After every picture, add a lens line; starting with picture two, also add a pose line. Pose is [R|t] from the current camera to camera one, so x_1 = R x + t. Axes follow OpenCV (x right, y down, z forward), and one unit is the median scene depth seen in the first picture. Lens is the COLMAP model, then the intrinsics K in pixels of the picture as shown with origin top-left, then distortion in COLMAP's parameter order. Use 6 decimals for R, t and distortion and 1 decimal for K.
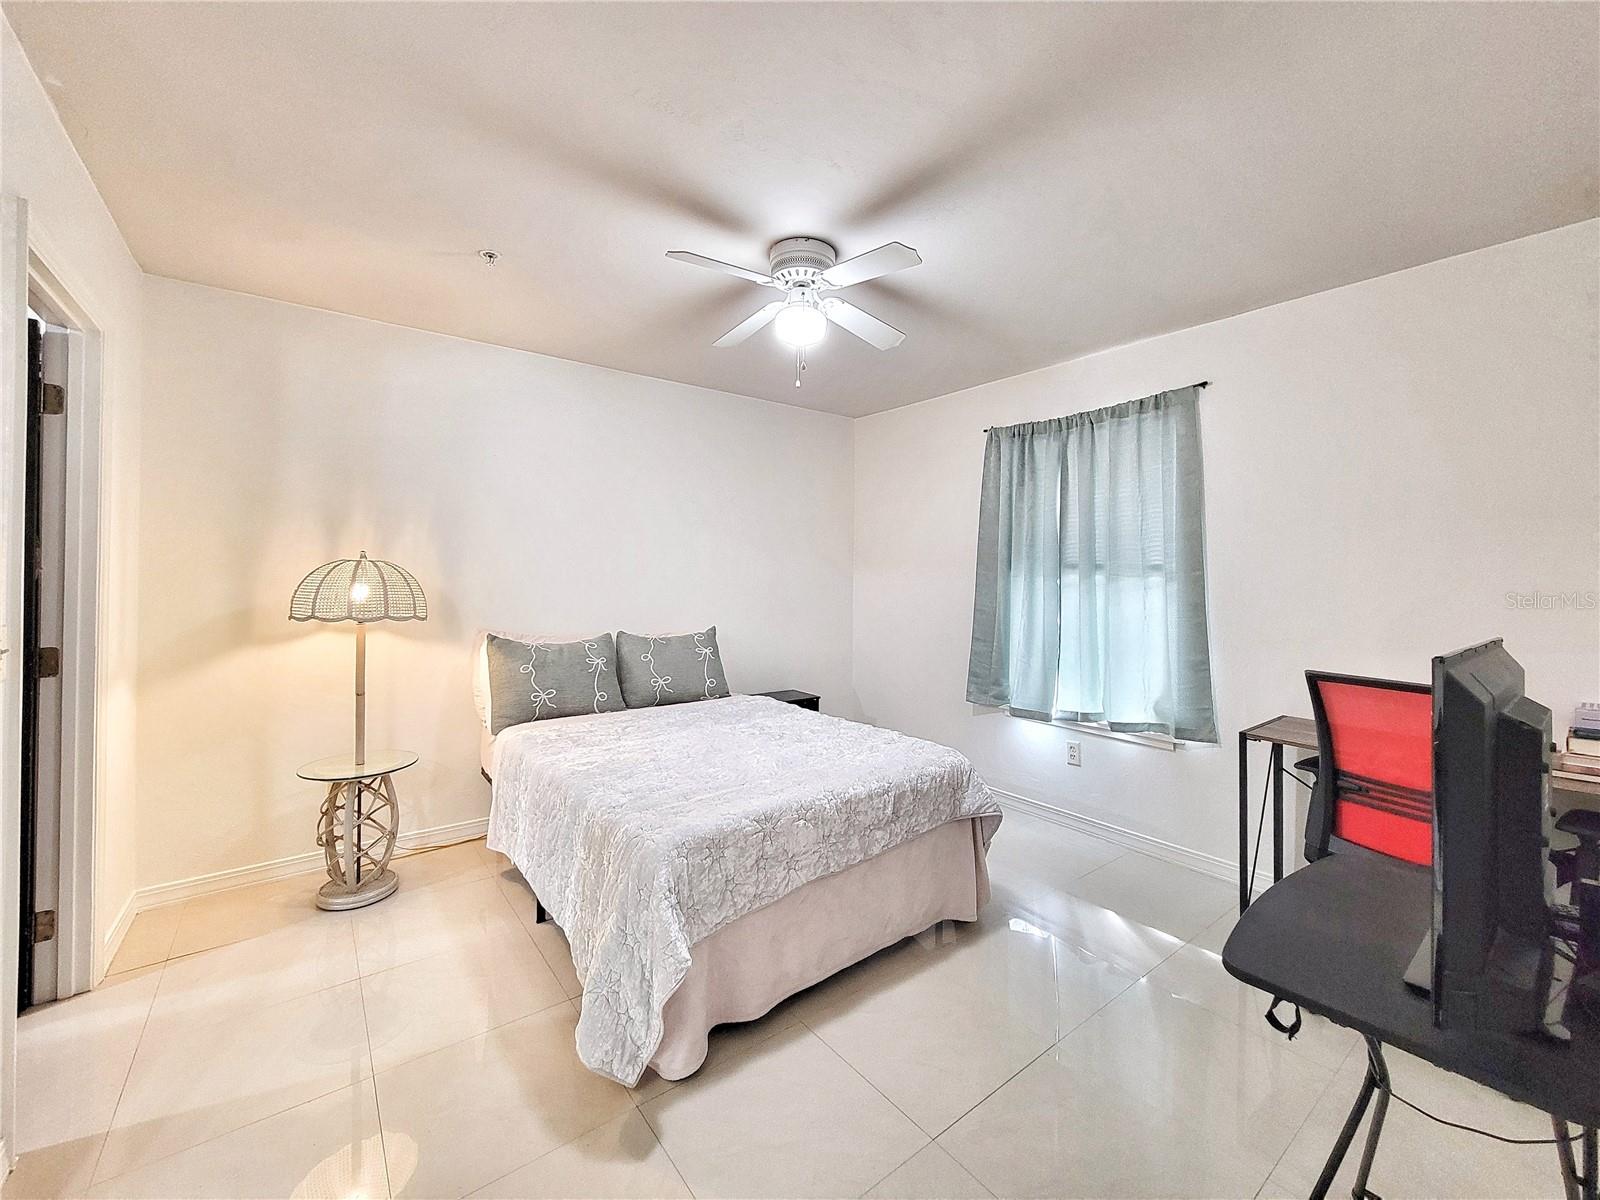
lens RADIAL K [[652.0, 0, 807.2], [0, 652.0, 566.8], [0, 0, 1]] dist [-0.000179, 0.000156]
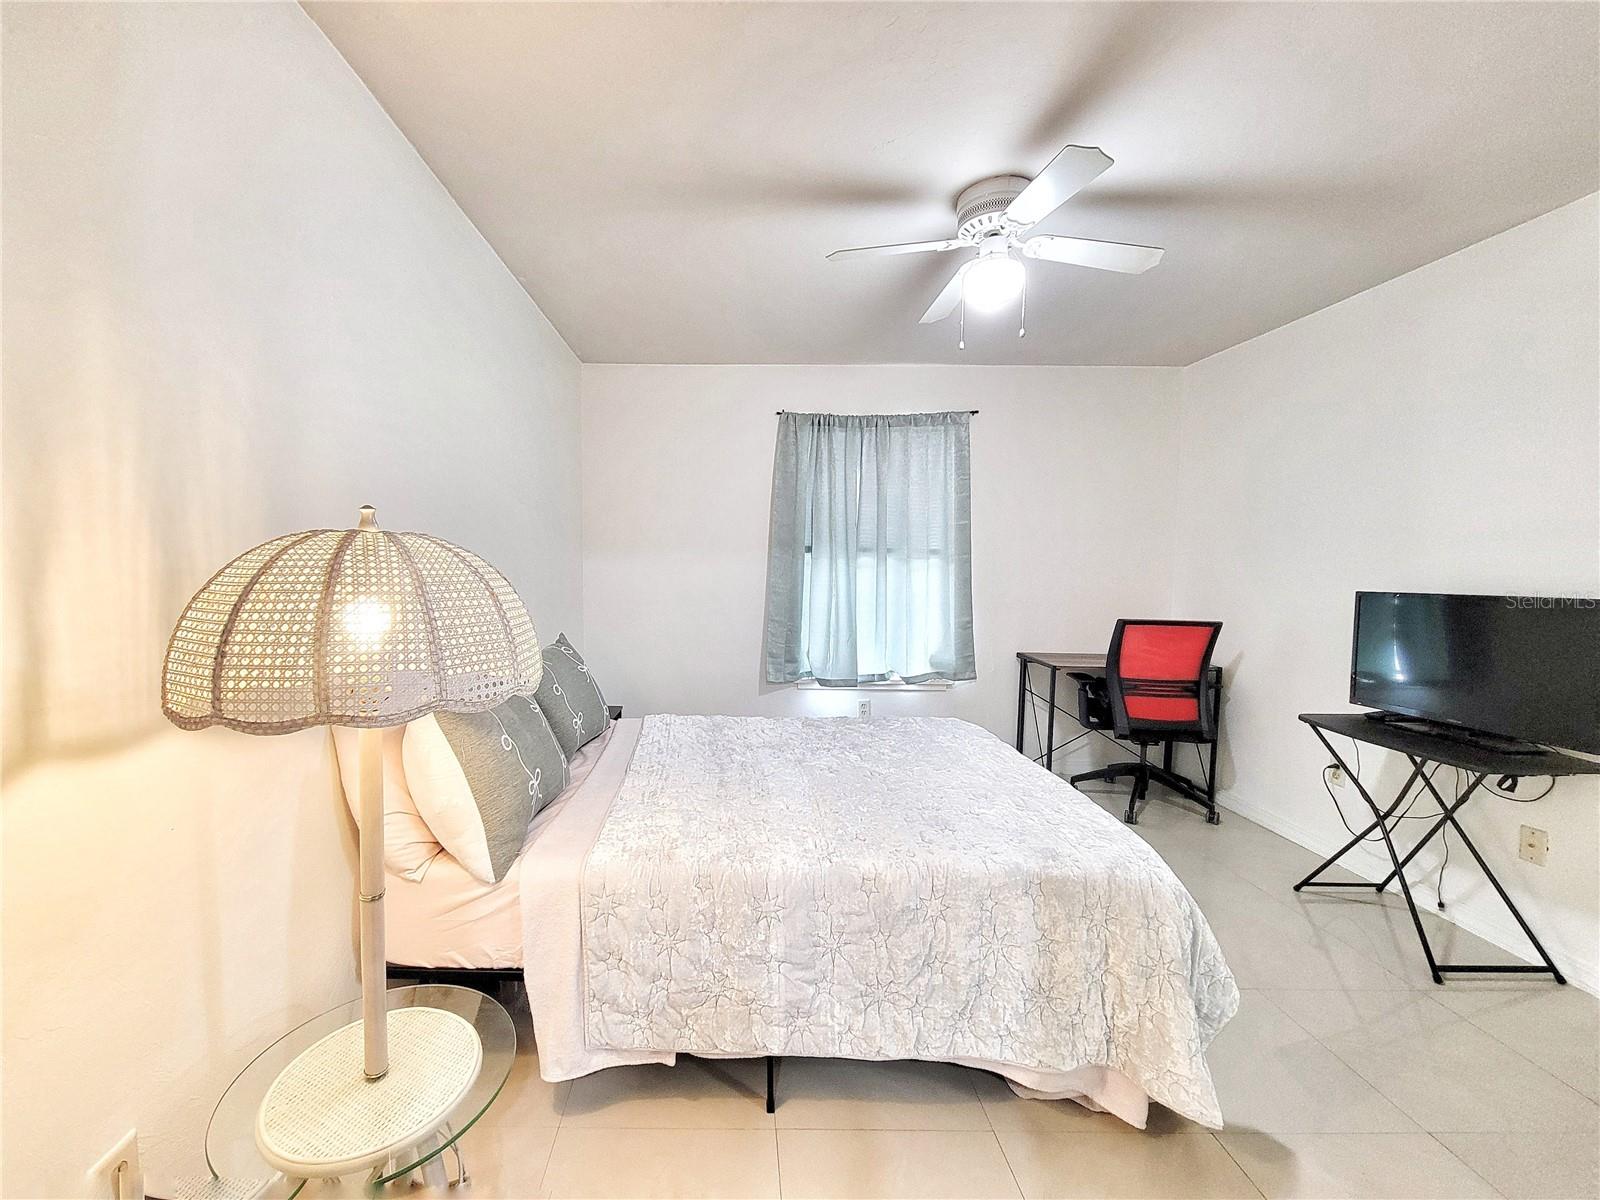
lens RADIAL K [[652.0, 0, 736.6], [0, 652.0, 607.2], [0, 0, 1]] dist [-0.000179, 0.000156]
pose [[0.611177, -0.065862, 0.788749, -0.703052], [-0.010890, 0.995738, 0.091584, -0.003220], [-0.791419, -0.064564, 0.607855, 0.521046]]
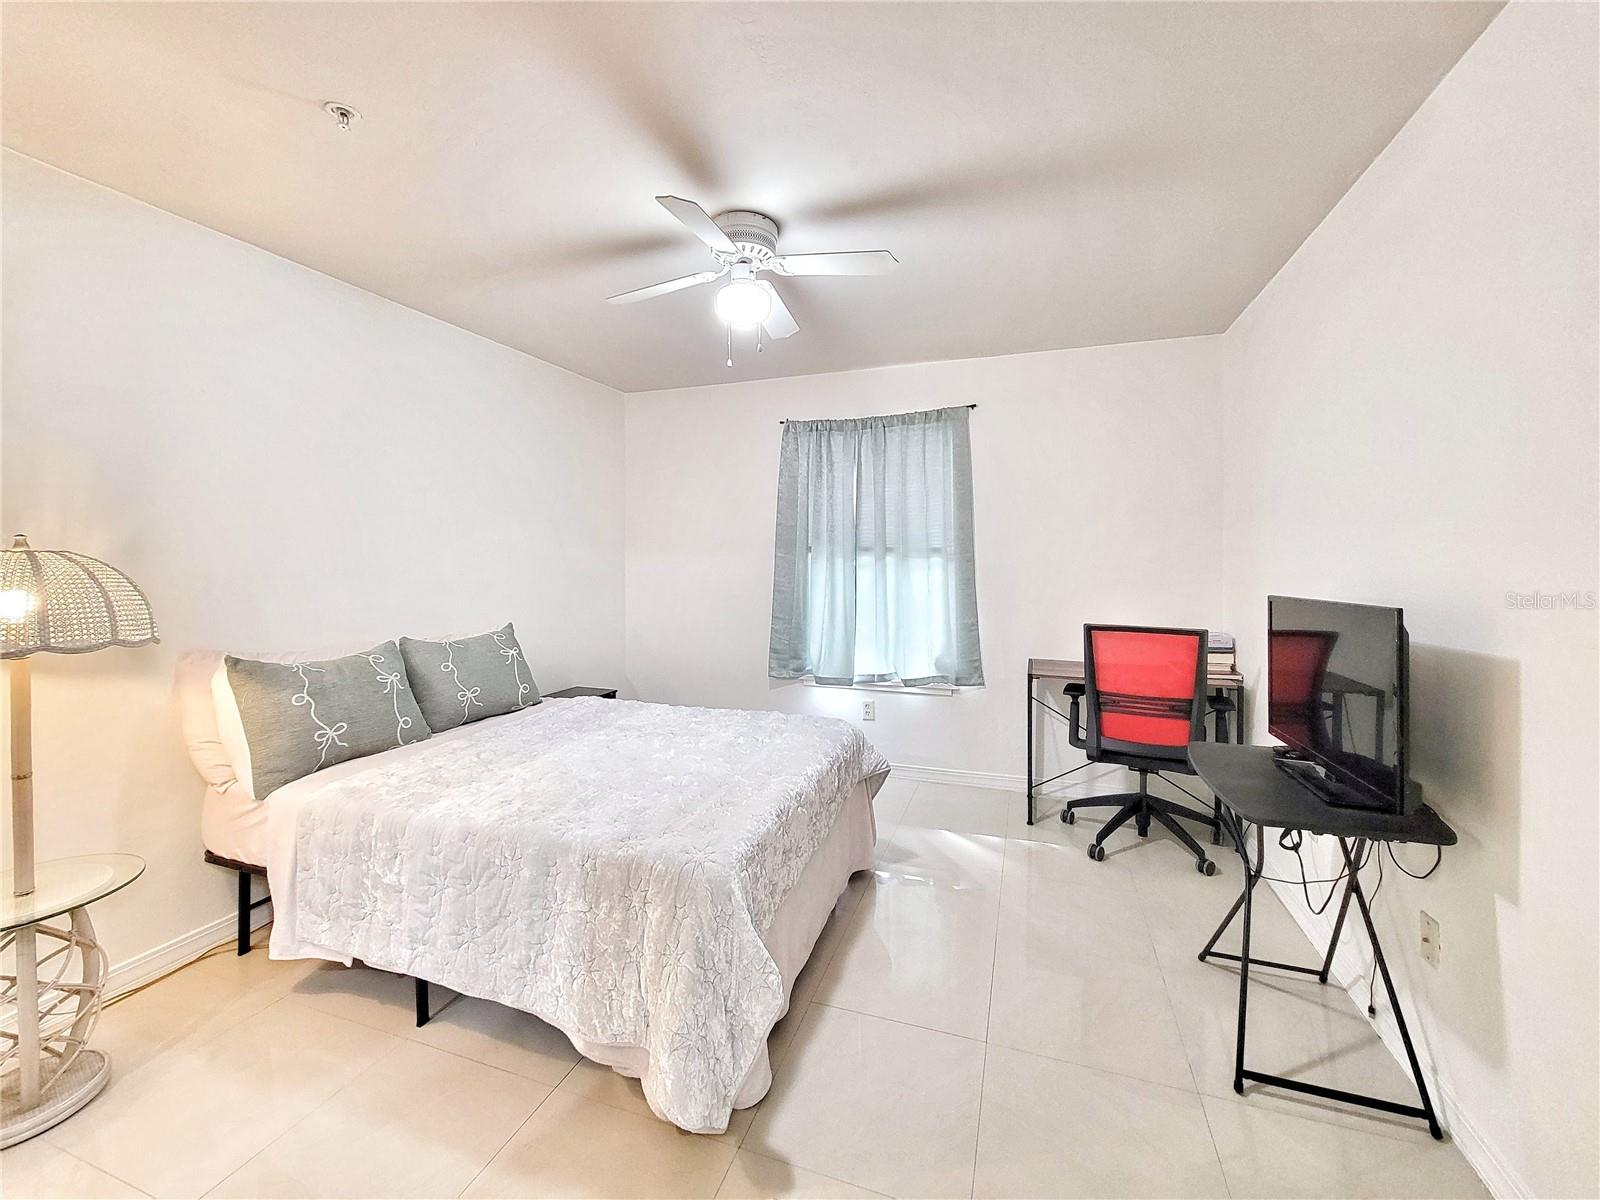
lens RADIAL K [[652.0, 0, 804.5], [0, 652.0, 561.8], [0, 0, 1]] dist [-0.000179, 0.000156]
pose [[0.837990, -0.017887, 0.545392, -0.344103], [0.004292, 0.999648, 0.026191, -0.010070], [-0.545669, -0.019608, 0.837772, 0.101295]]
